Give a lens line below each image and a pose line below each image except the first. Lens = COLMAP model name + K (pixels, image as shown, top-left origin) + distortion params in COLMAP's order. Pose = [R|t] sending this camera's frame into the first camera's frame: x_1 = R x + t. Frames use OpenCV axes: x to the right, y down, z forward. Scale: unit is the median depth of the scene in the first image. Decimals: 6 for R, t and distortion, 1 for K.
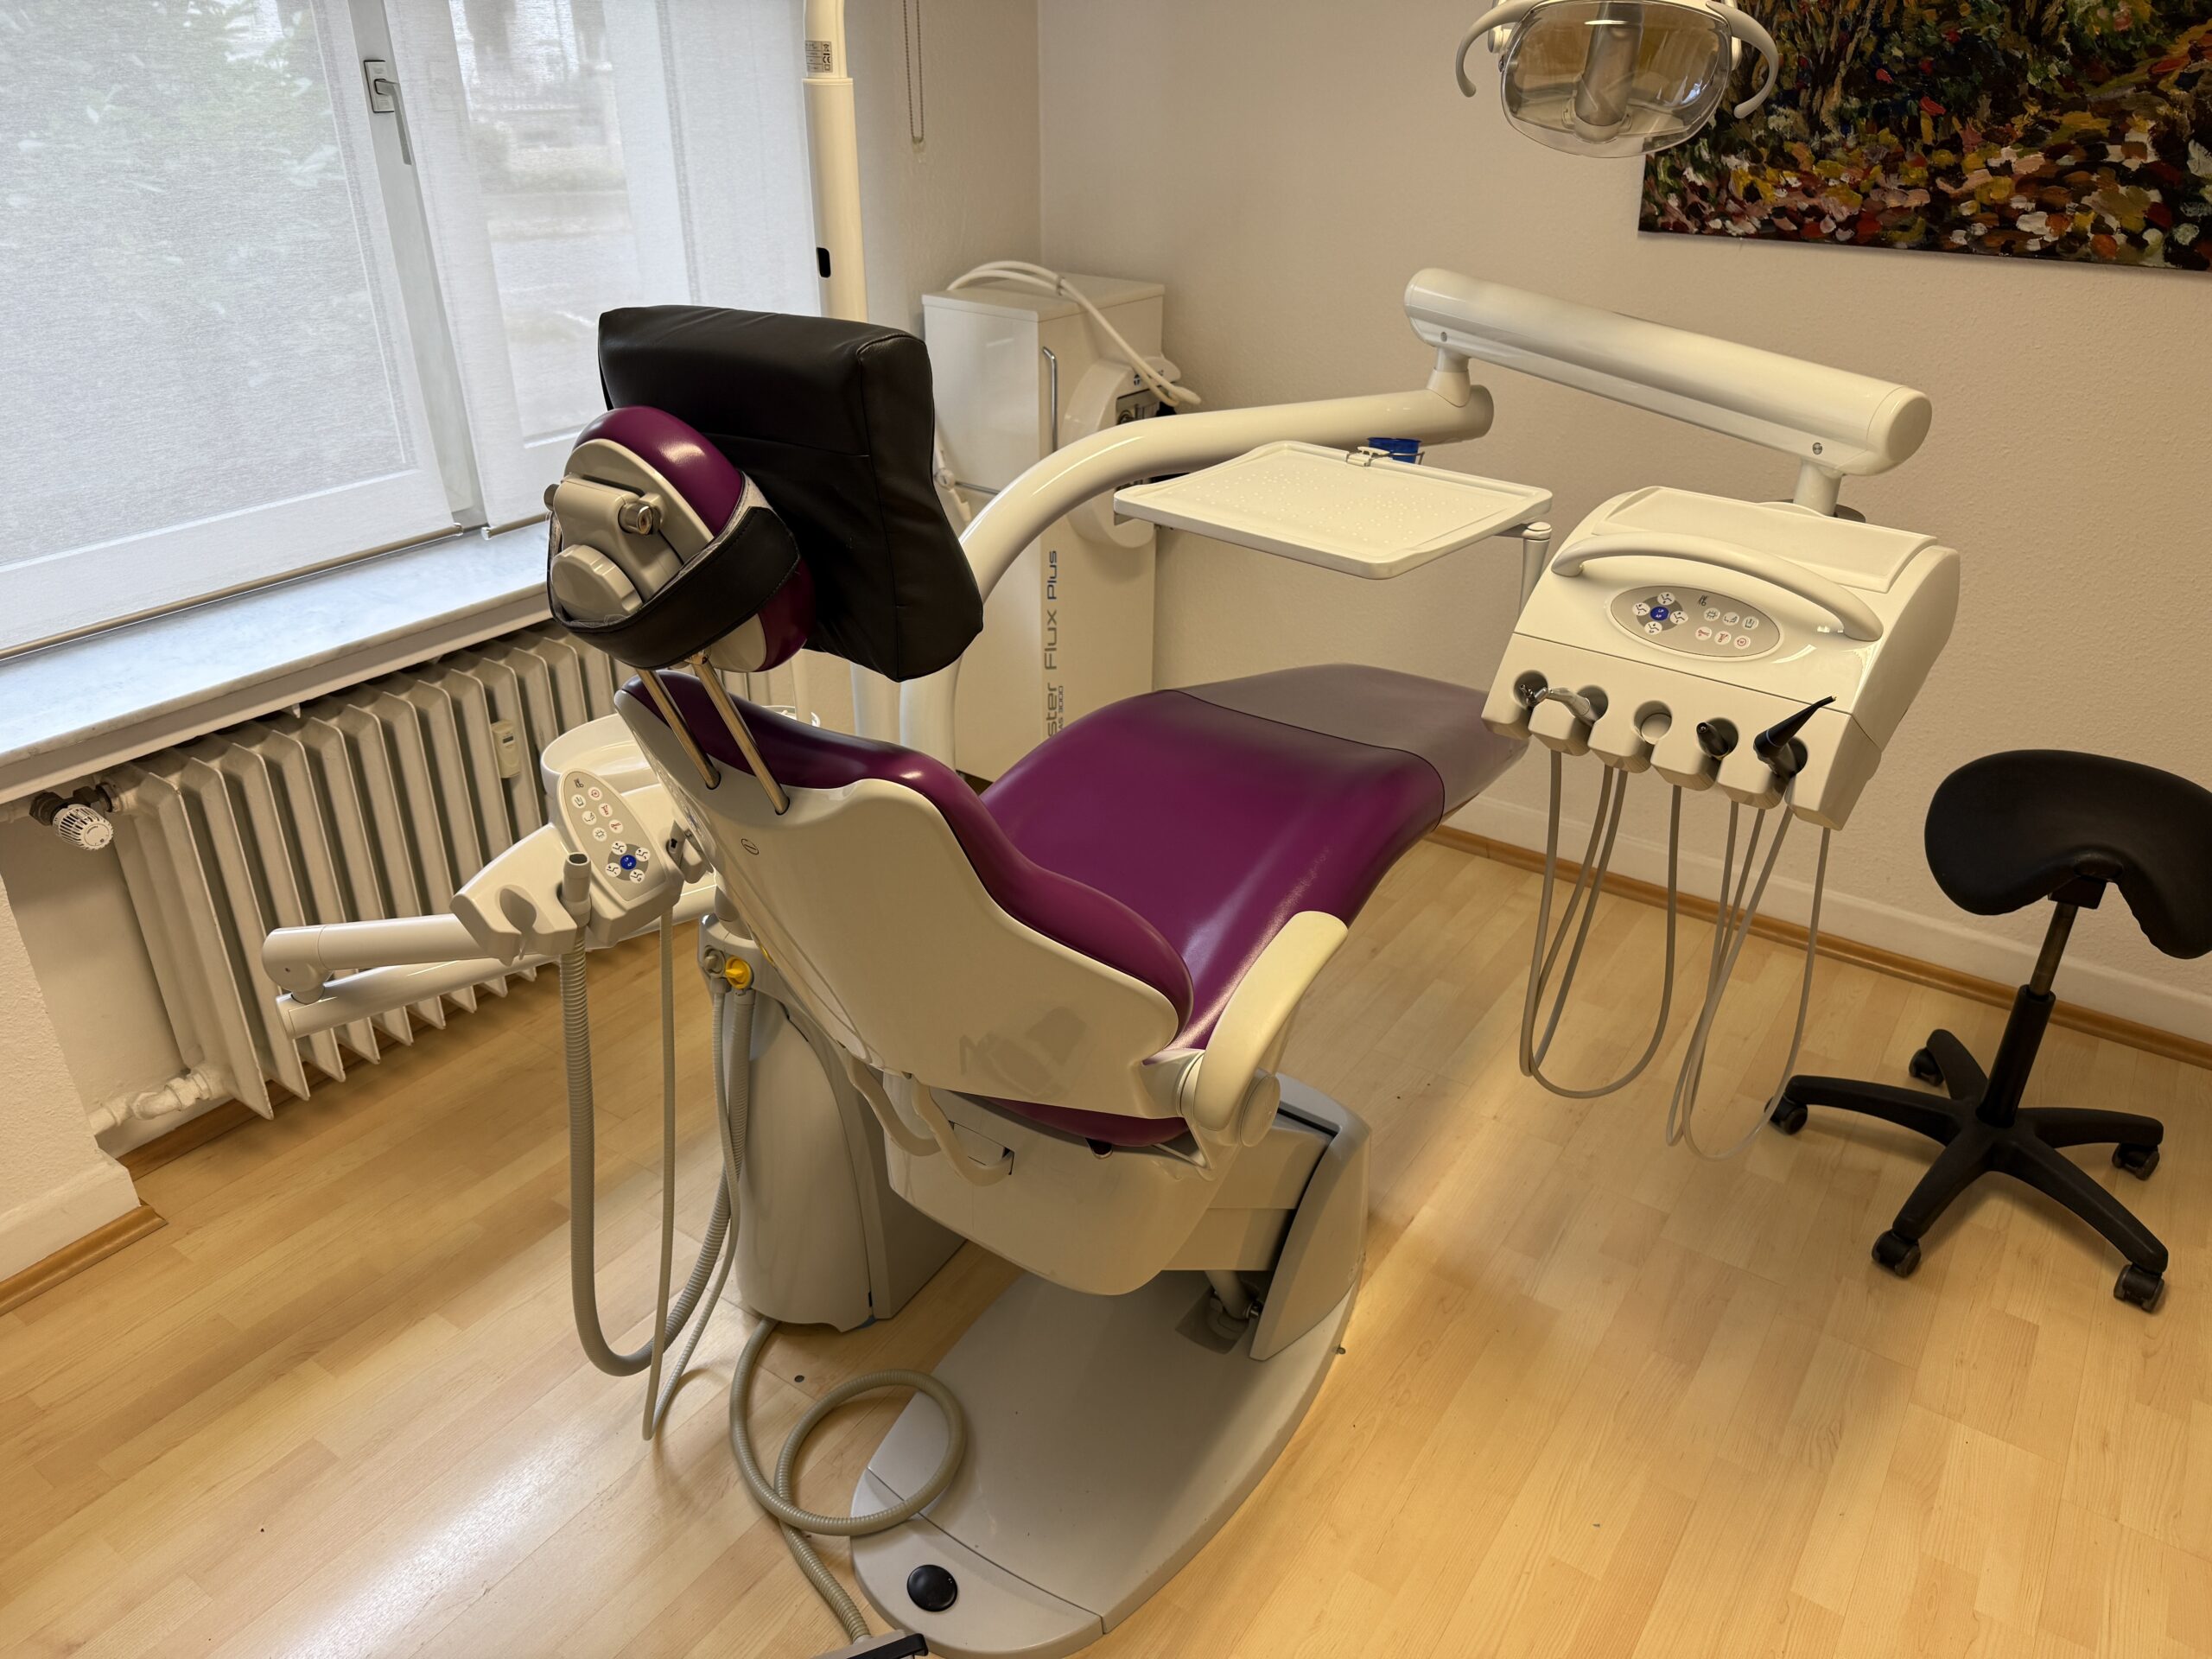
lens RADIAL K [[1549.5, 0, 1112.9], [0, 1549.5, 822.5], [0, 0, 1]] dist [-0.006049, 0.003945]
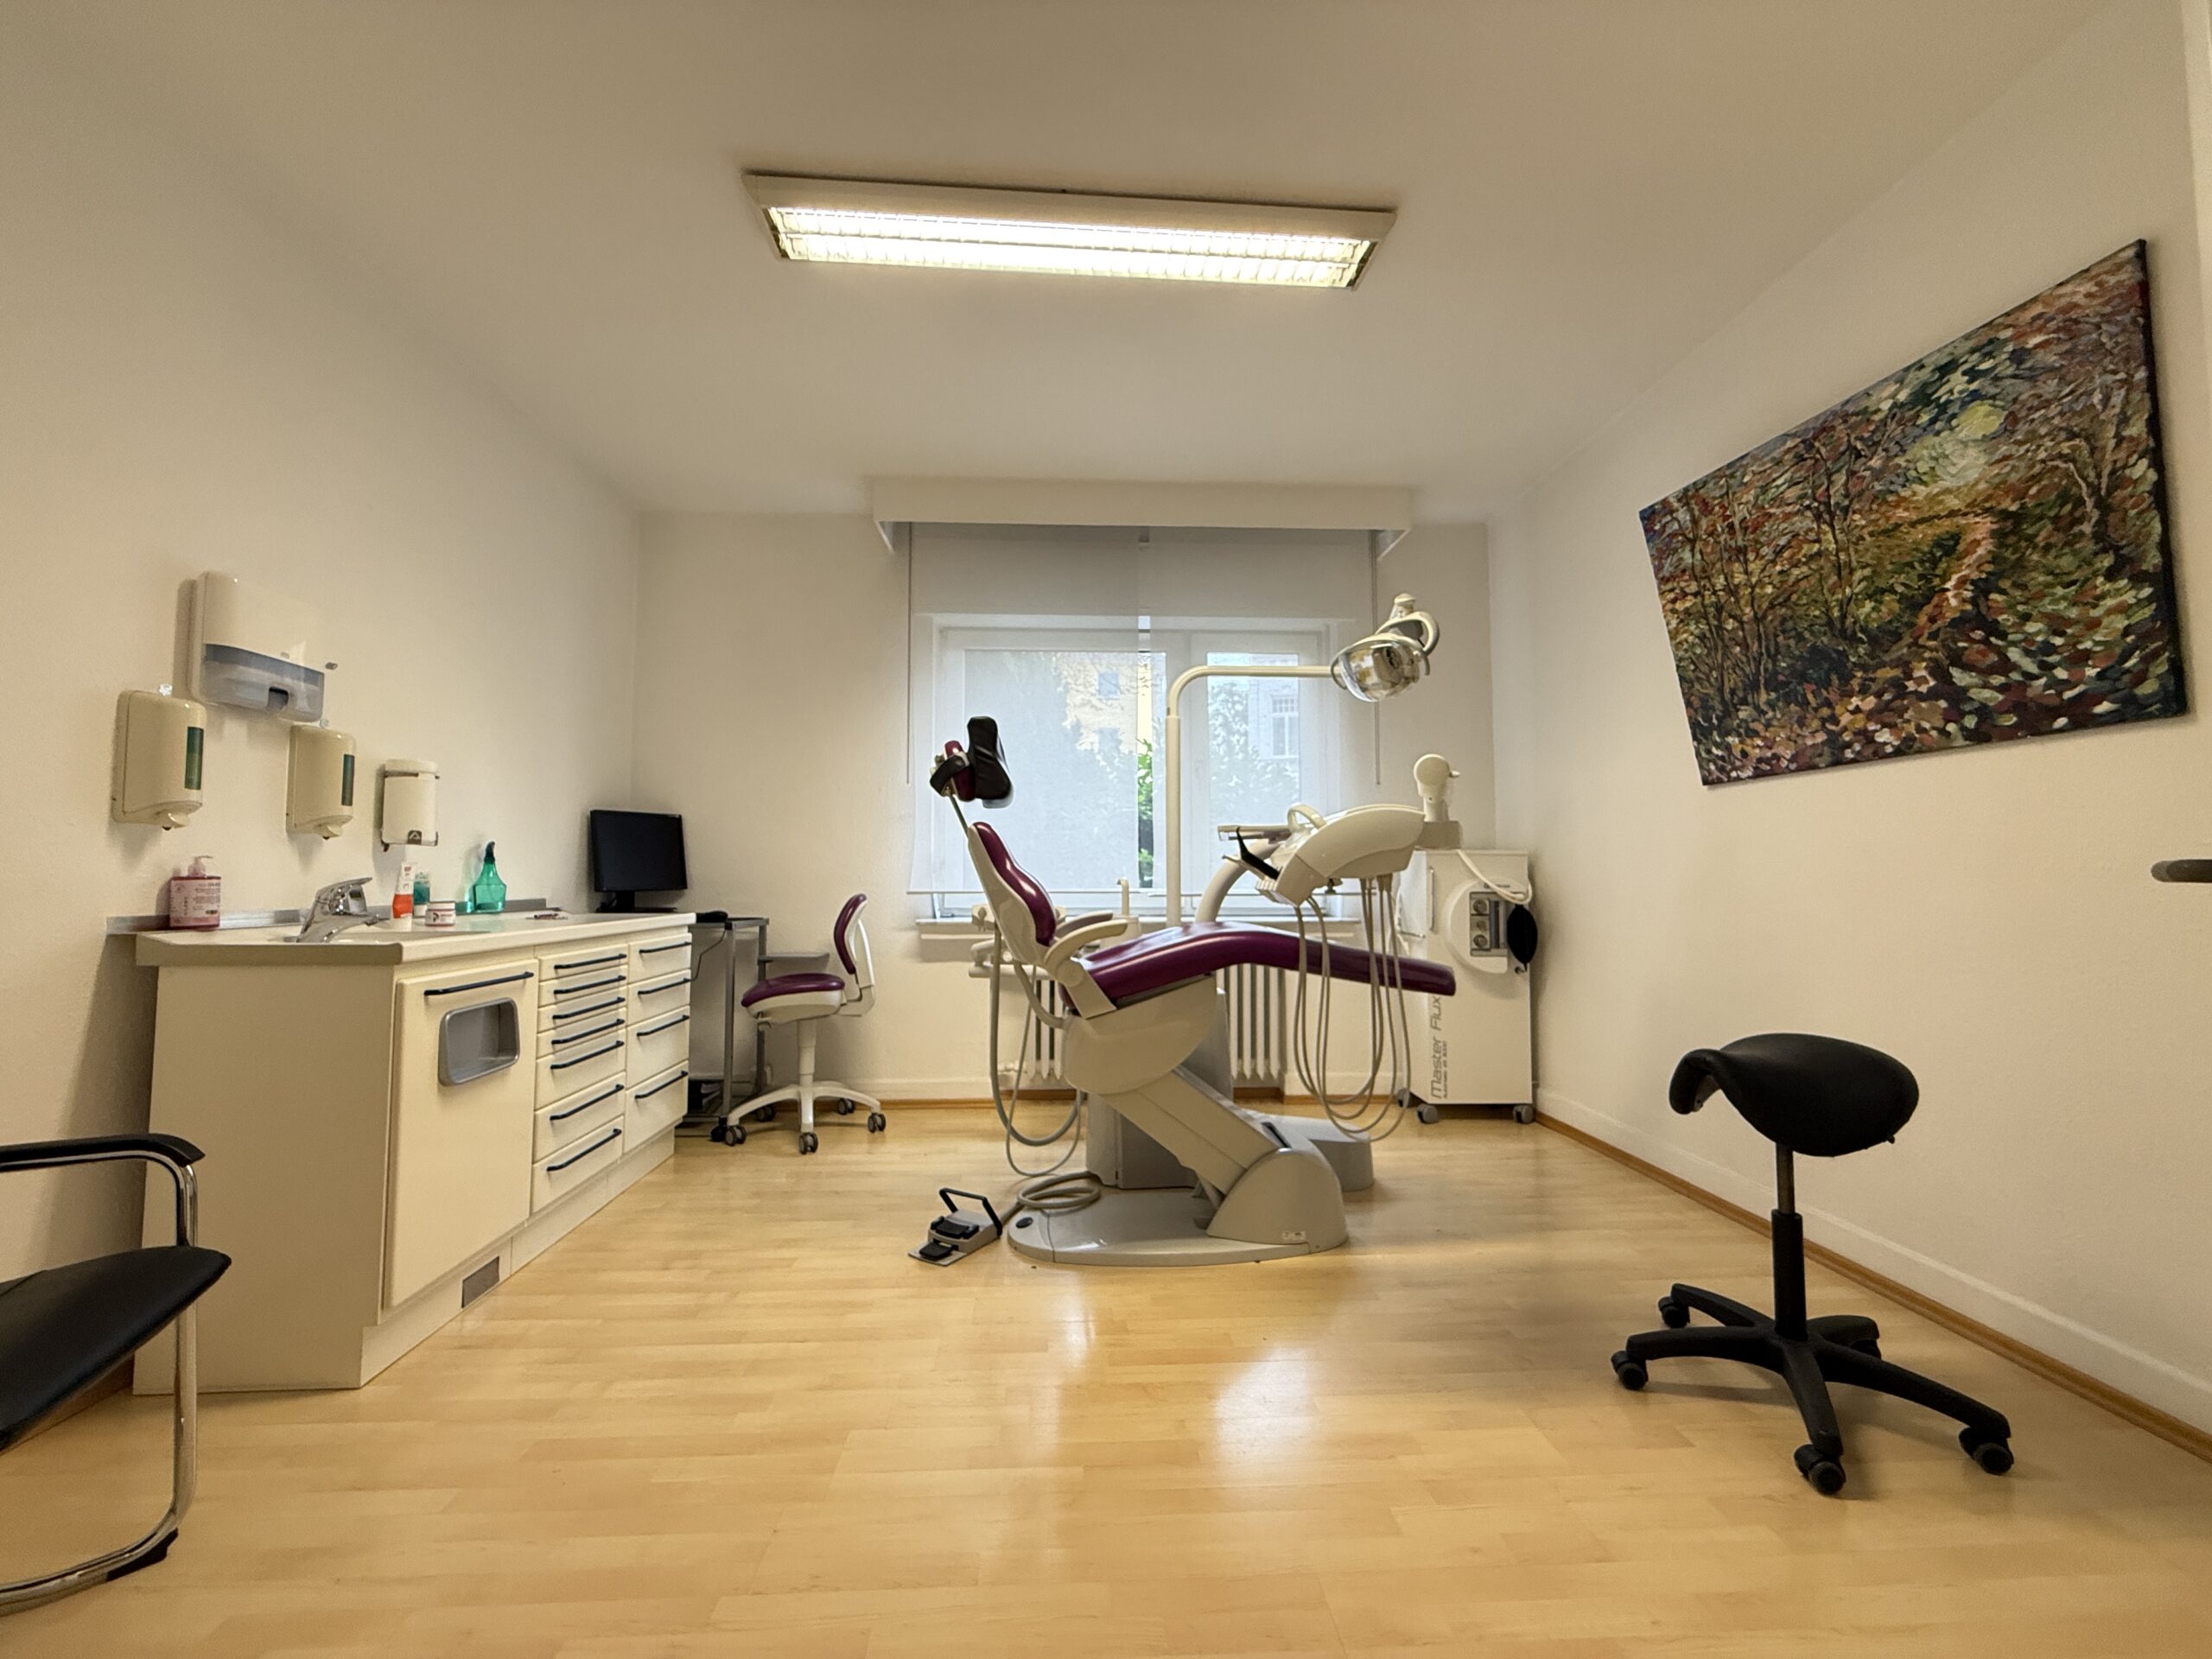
lens RADIAL K [[885.2, 0, 1103.8], [0, 885.2, 829.5], [0, 0, 1]] dist [0.001136, 0.000113]
pose [[0.581137, -0.054532, -0.811977, 0.861191], [-0.373685, 0.868464, -0.325775, 0.272816], [0.722938, 0.492743, 0.484319, 0.056525]]
